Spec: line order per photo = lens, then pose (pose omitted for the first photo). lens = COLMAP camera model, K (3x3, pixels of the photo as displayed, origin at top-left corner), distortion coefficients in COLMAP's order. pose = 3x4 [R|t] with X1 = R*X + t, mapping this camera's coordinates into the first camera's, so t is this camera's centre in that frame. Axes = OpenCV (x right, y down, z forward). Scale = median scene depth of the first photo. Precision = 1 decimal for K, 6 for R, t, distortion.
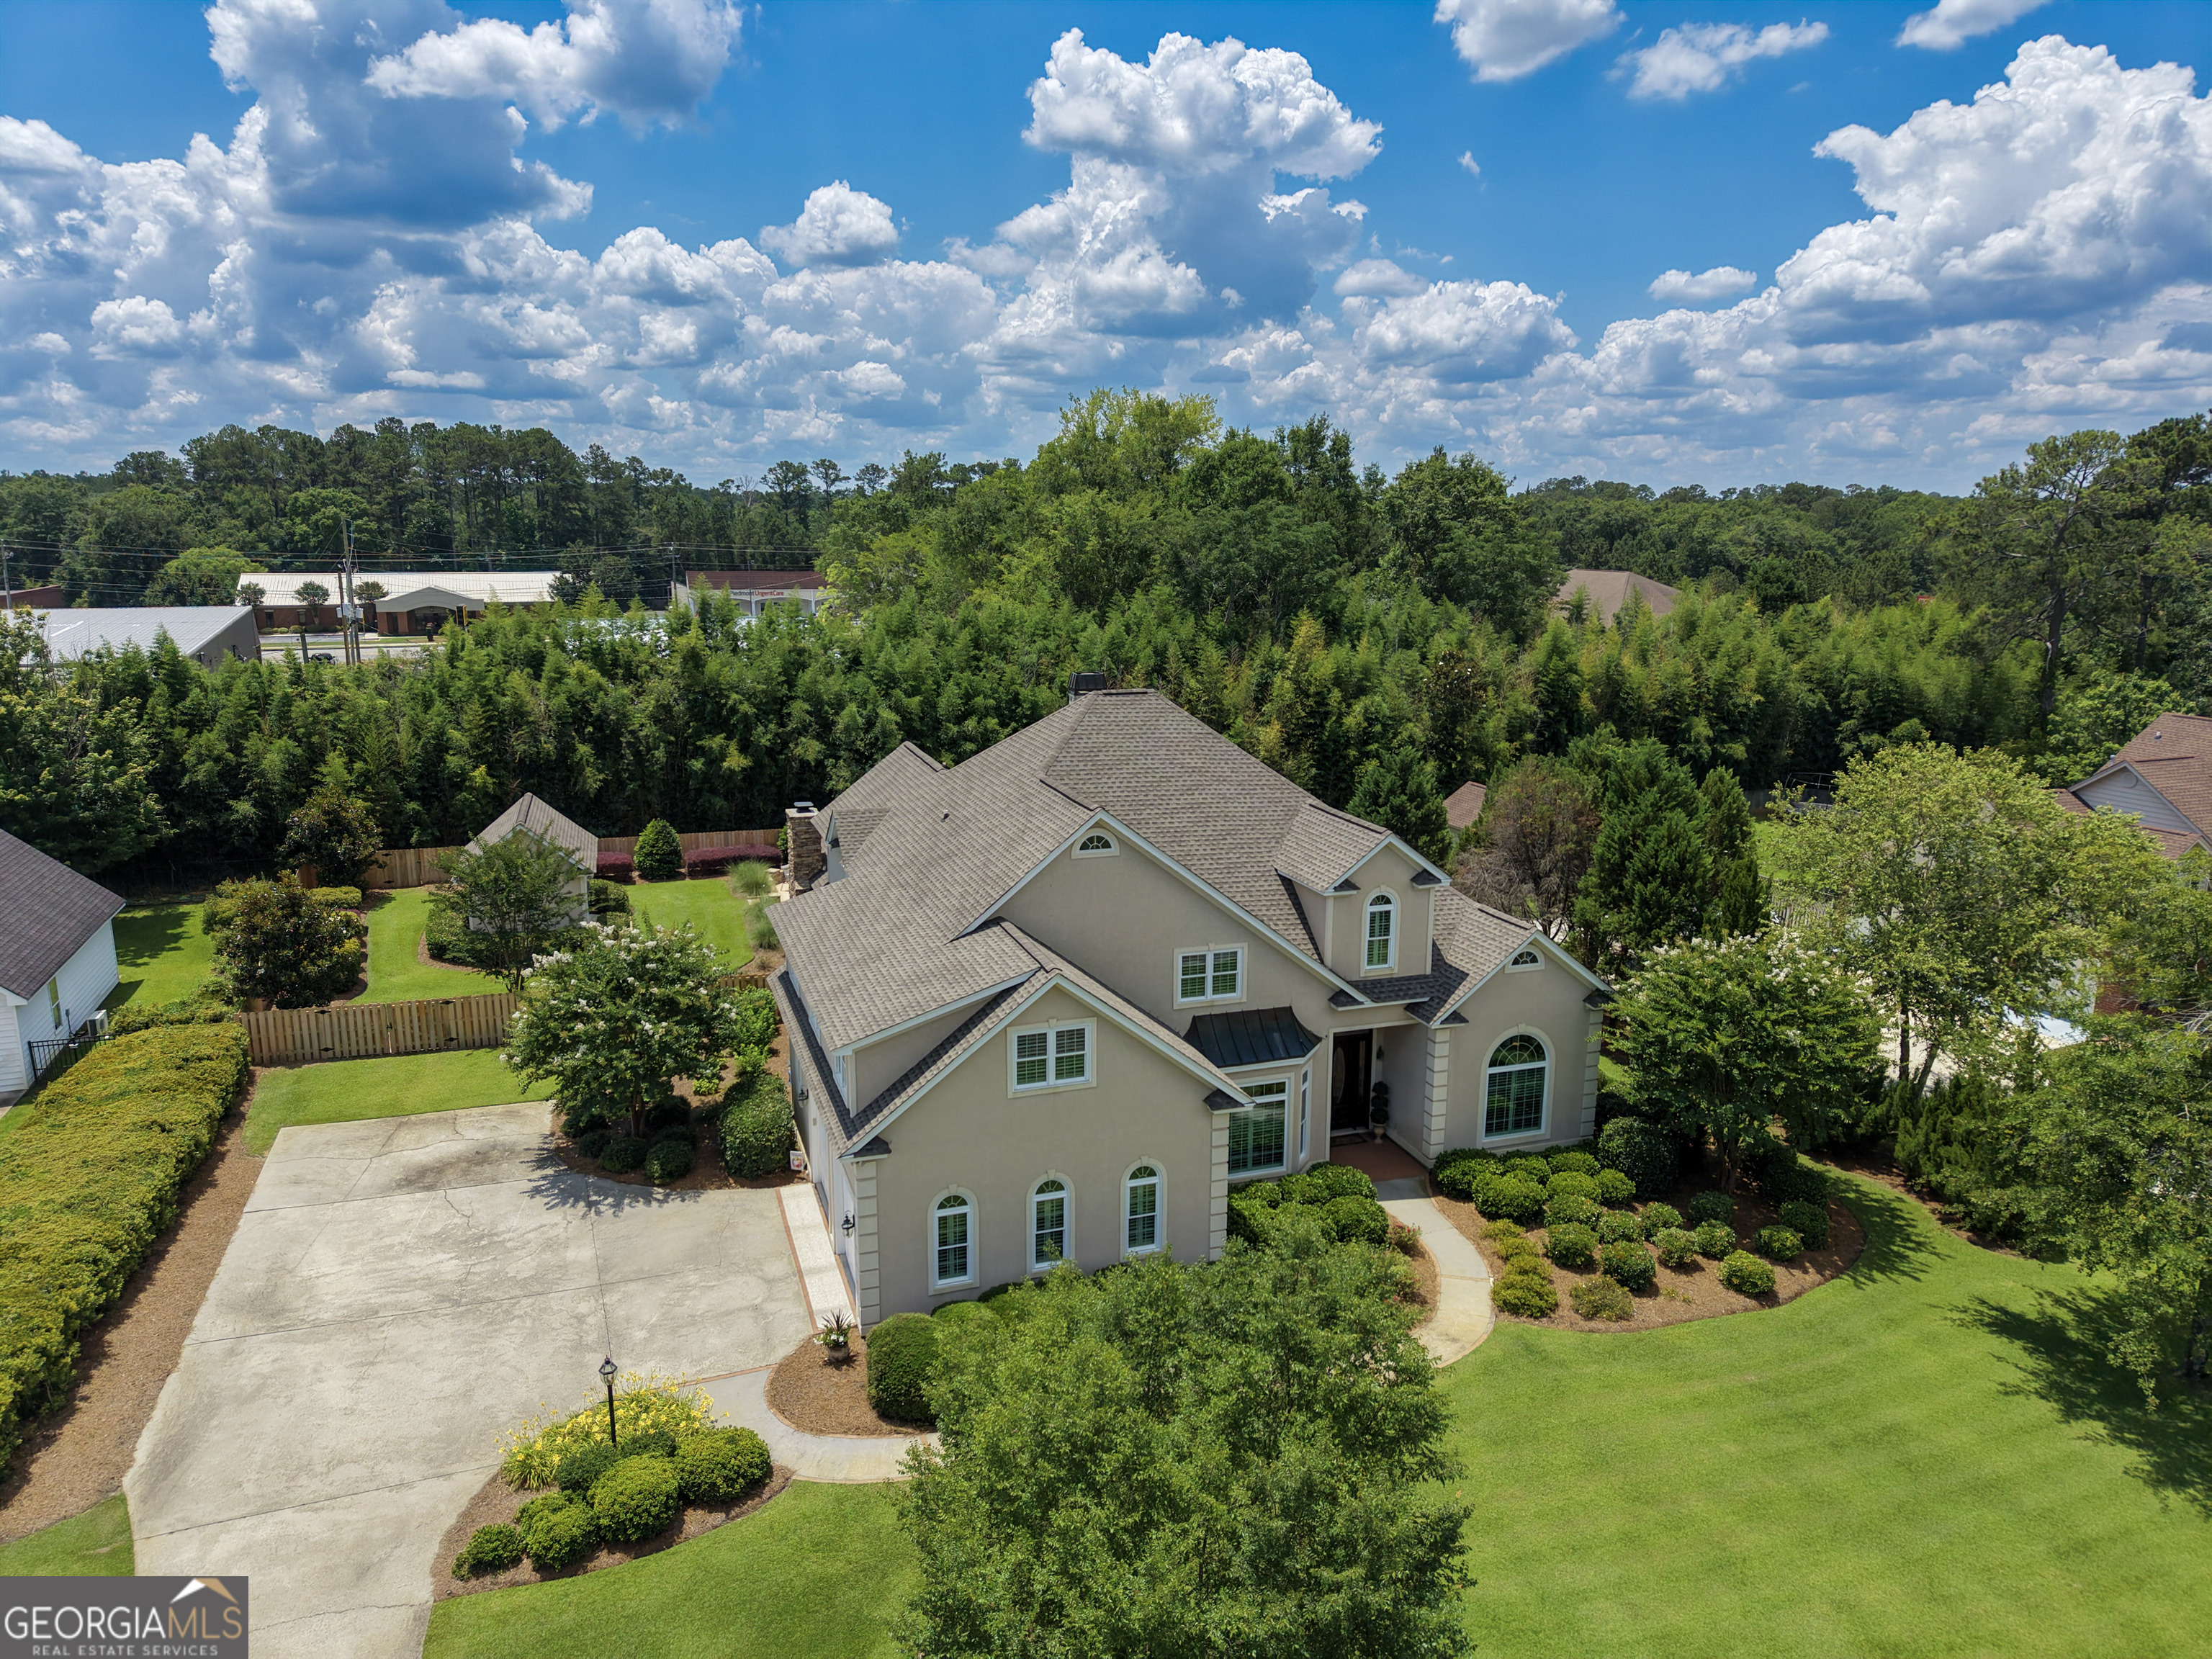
lens RADIAL K [[1462.0, 0, 1106.0], [0, 1462.0, 829.5], [0, 0, 1]] dist [0.042258, -0.047424]
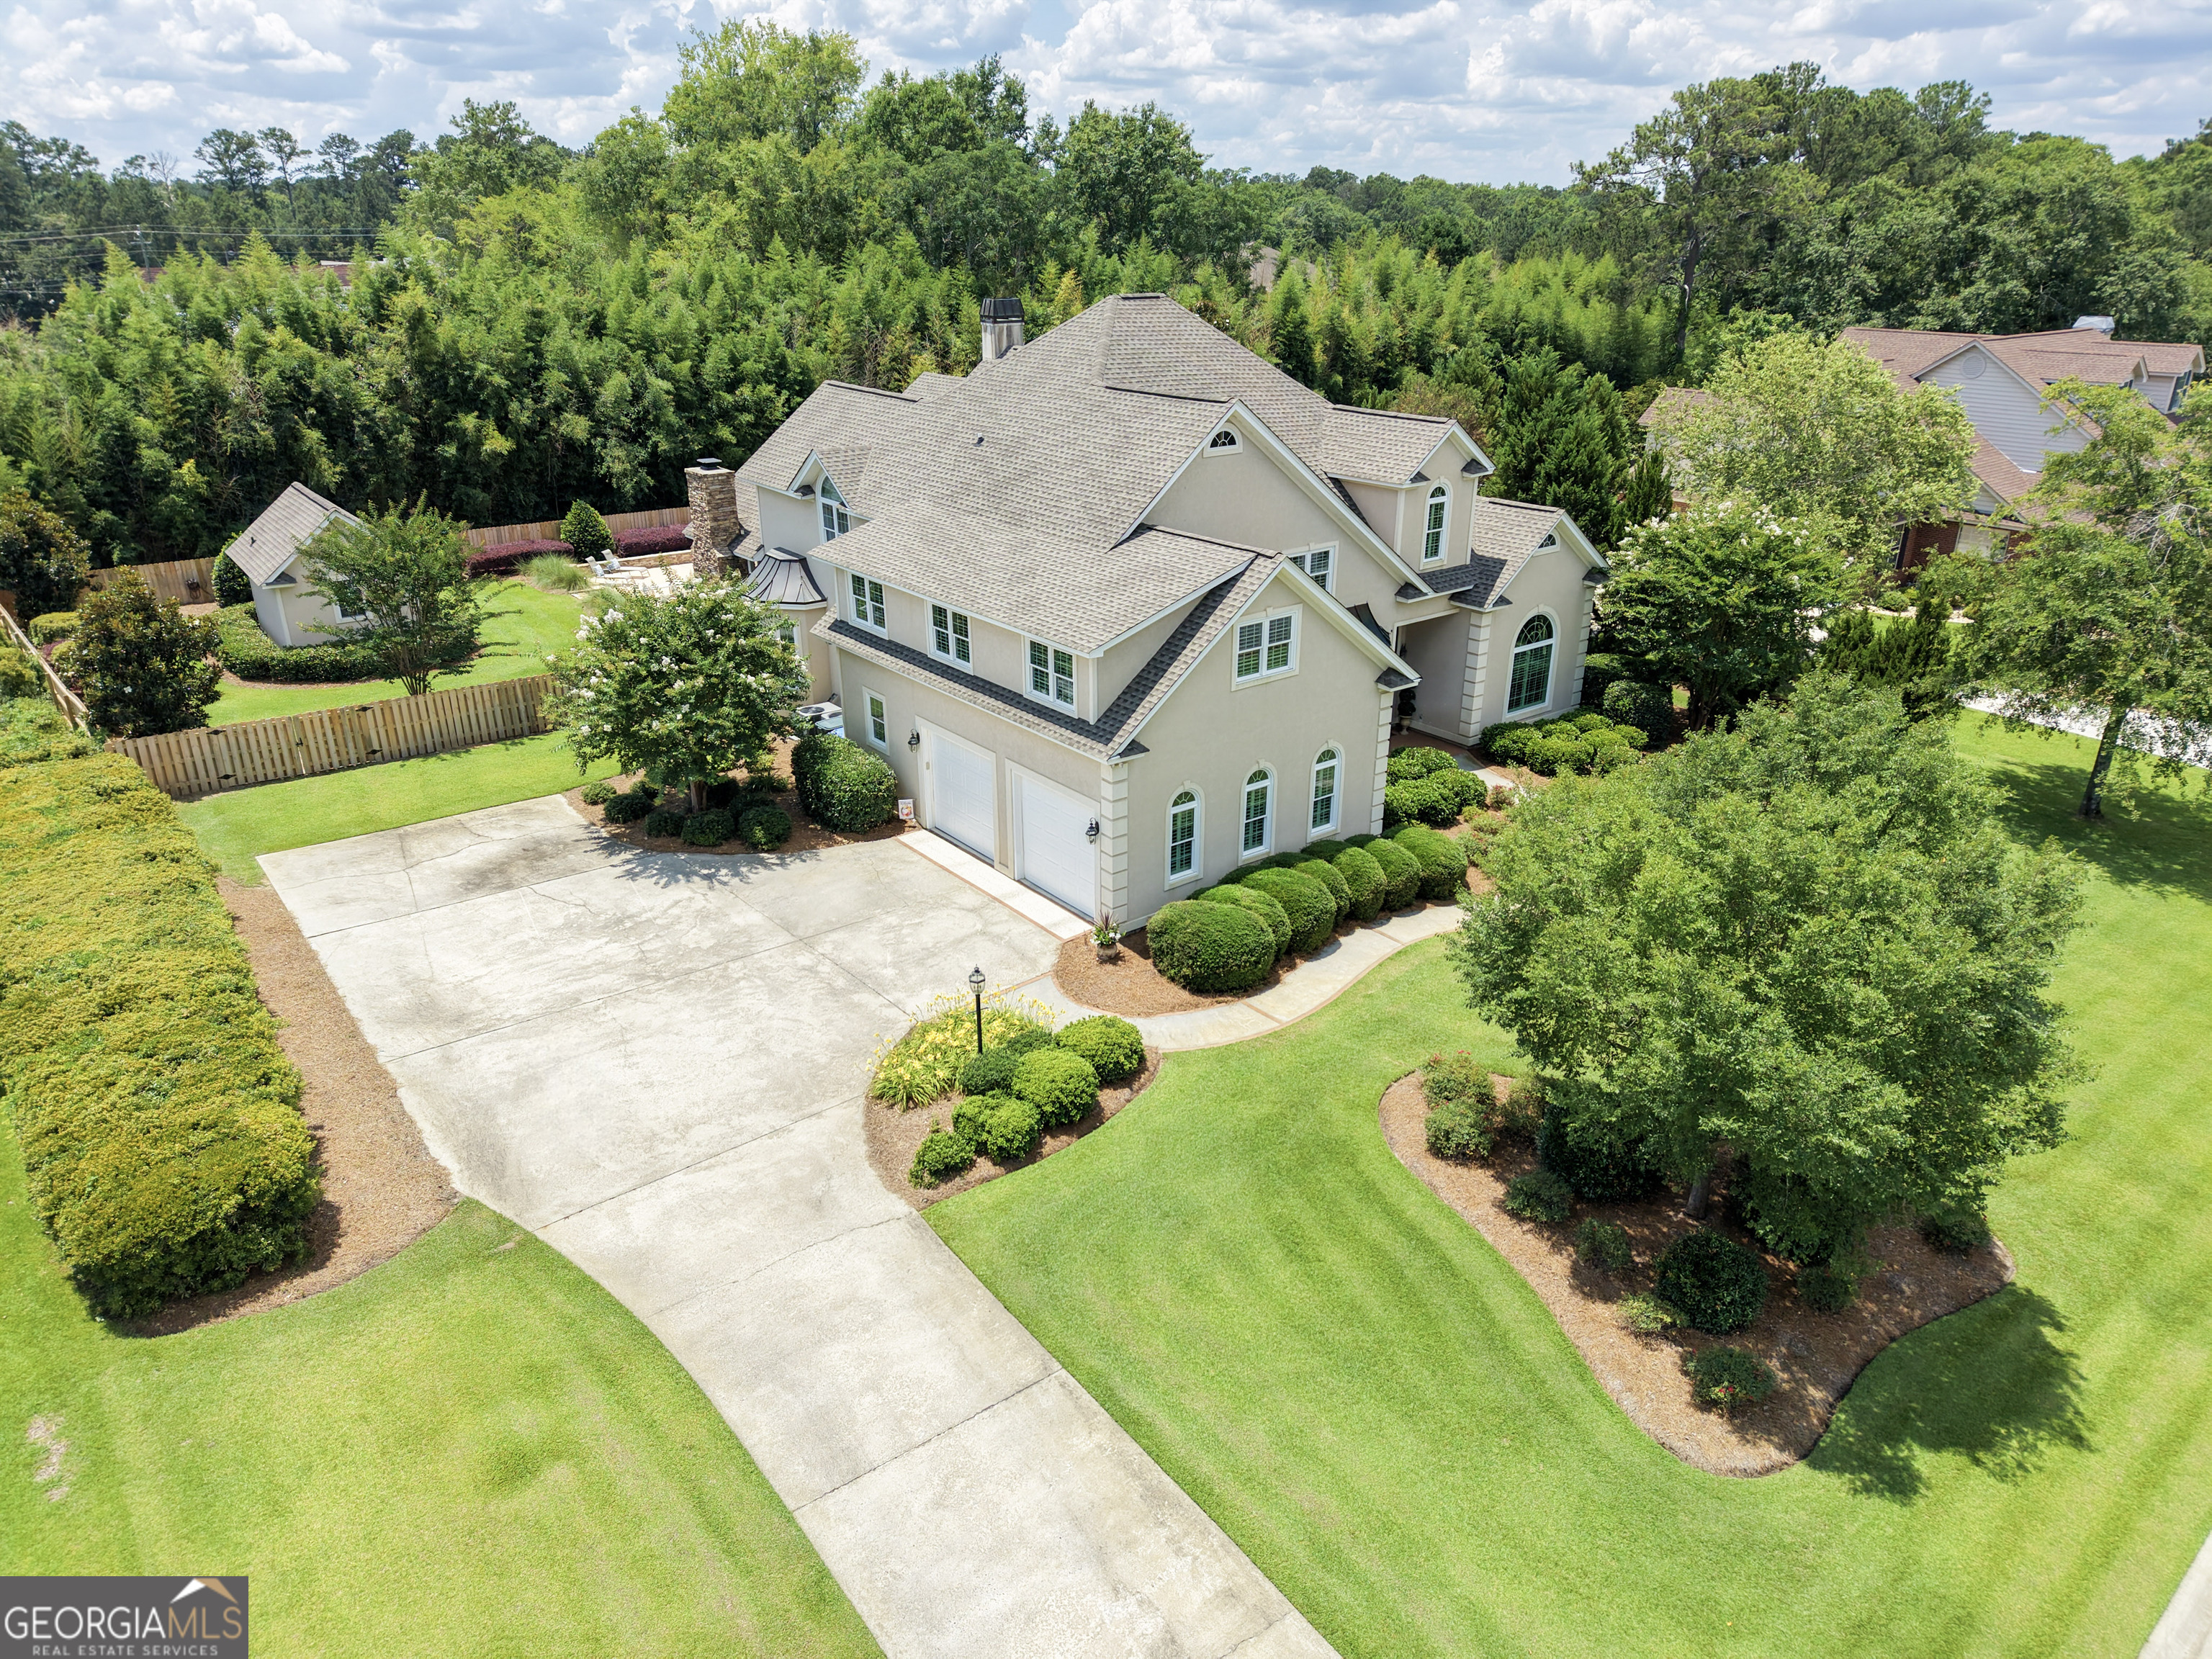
lens RADIAL K [[1462.0, 0, 1106.0], [0, 1462.0, 829.5], [0, 0, 1]] dist [0.042258, -0.047424]
pose [[0.947097, -0.129312, 0.293745, -0.306335], [0.072860, 0.977972, 0.195607, 0.050888], [-0.312569, -0.163856, 0.935656, 0.050527]]
